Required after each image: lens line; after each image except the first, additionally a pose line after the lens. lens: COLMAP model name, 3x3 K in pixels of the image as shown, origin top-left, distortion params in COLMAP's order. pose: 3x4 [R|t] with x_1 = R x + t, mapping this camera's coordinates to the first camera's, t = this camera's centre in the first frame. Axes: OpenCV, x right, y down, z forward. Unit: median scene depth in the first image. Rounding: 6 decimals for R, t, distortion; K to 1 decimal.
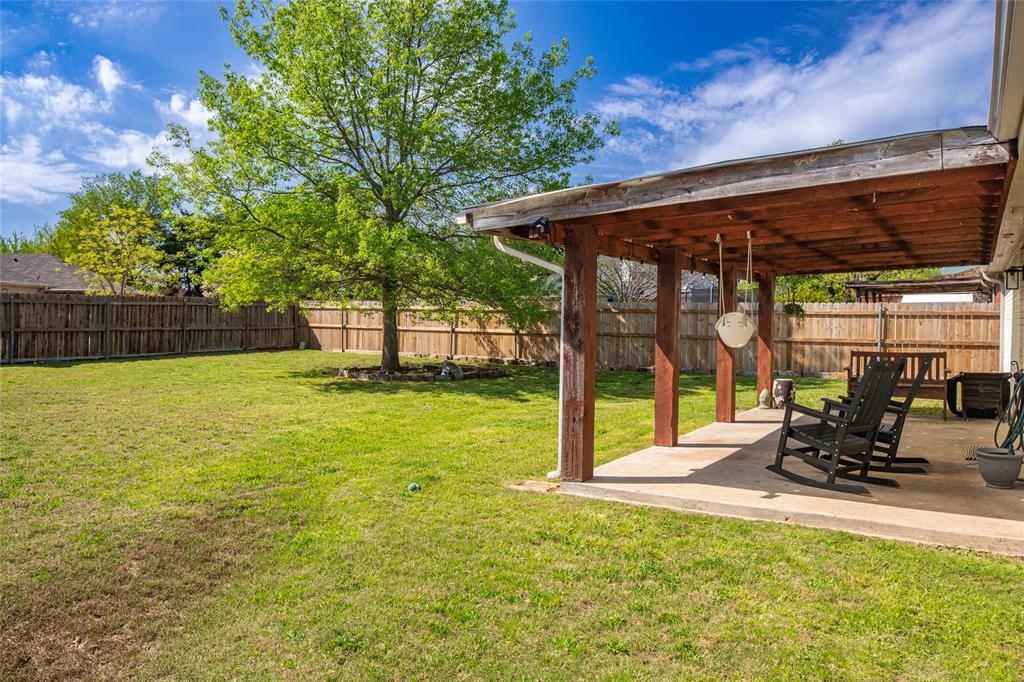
lens RADIAL K [[717.7, 0, 512.0], [0, 717.7, 341.0], [0, 0, 1]] dist [-0.031347, 0.000029]
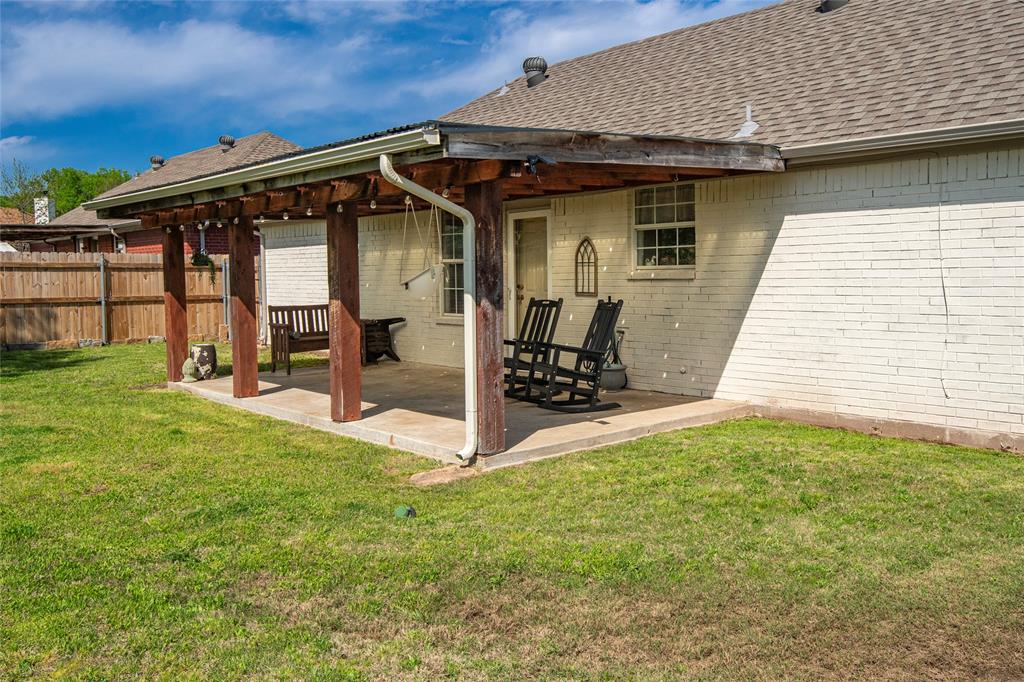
lens RADIAL K [[898.5, 0, 512.0], [0, 898.5, 341.0], [0, 0, 1]] dist [-0.033836, -0.004002]
pose [[0.281829, -0.080412, 0.956089, -0.610460], [0.037078, 0.996650, 0.072894, -0.015460], [-0.958748, 0.014907, 0.283867, 0.420178]]
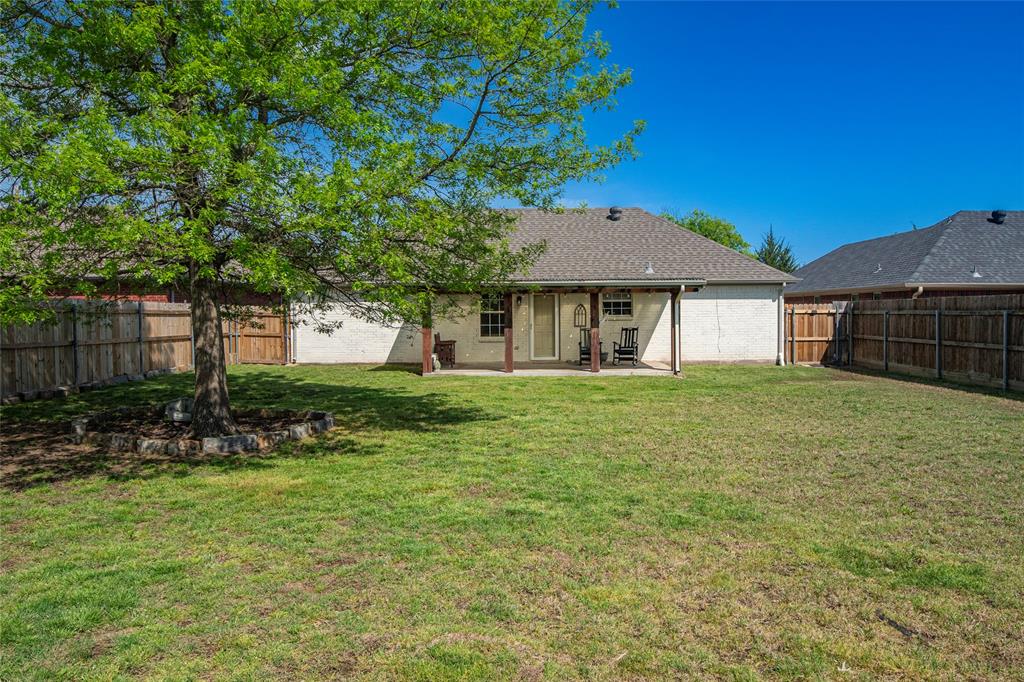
lens RADIAL K [[717.7, 0, 512.0], [0, 717.7, 341.0], [0, 0, 1]] dist [-0.031347, 0.000029]
pose [[-0.528302, -0.037923, 0.848209, -1.330120], [0.026549, 0.997776, 0.061146, -0.086034], [-0.848642, 0.054823, -0.526120, 2.026150]]
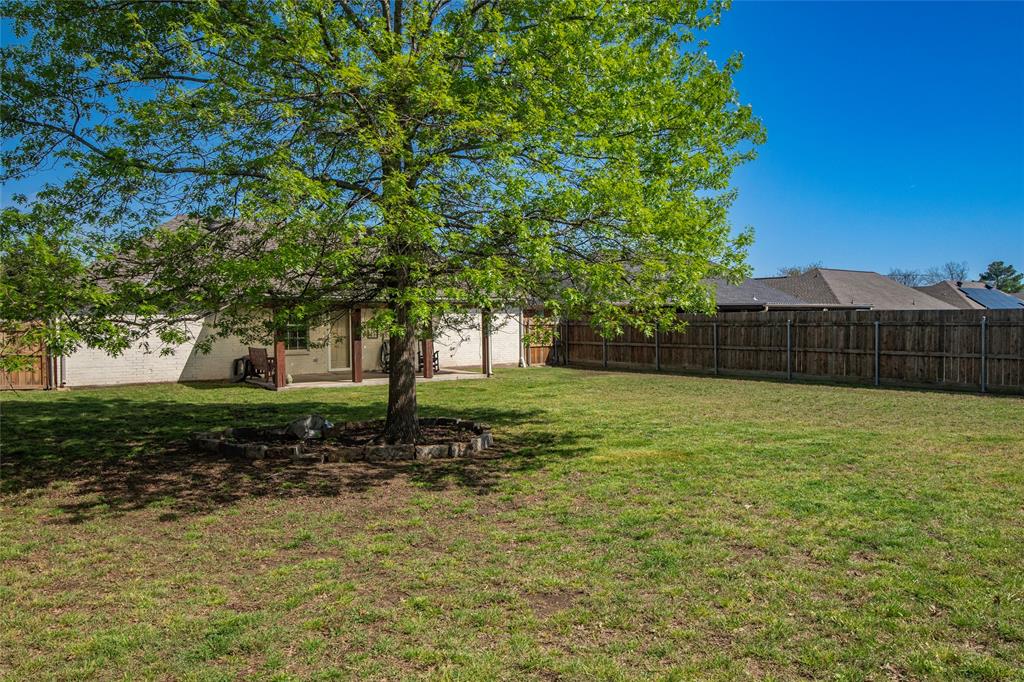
lens RADIAL K [[717.7, 0, 512.0], [0, 717.7, 341.0], [0, 0, 1]] dist [-0.031347, 0.000029]
pose [[-0.936051, -0.011321, 0.351682, -0.823647], [0.010158, 0.998196, 0.059170, -0.118073], [-0.351717, 0.058958, -0.934248, 2.766521]]
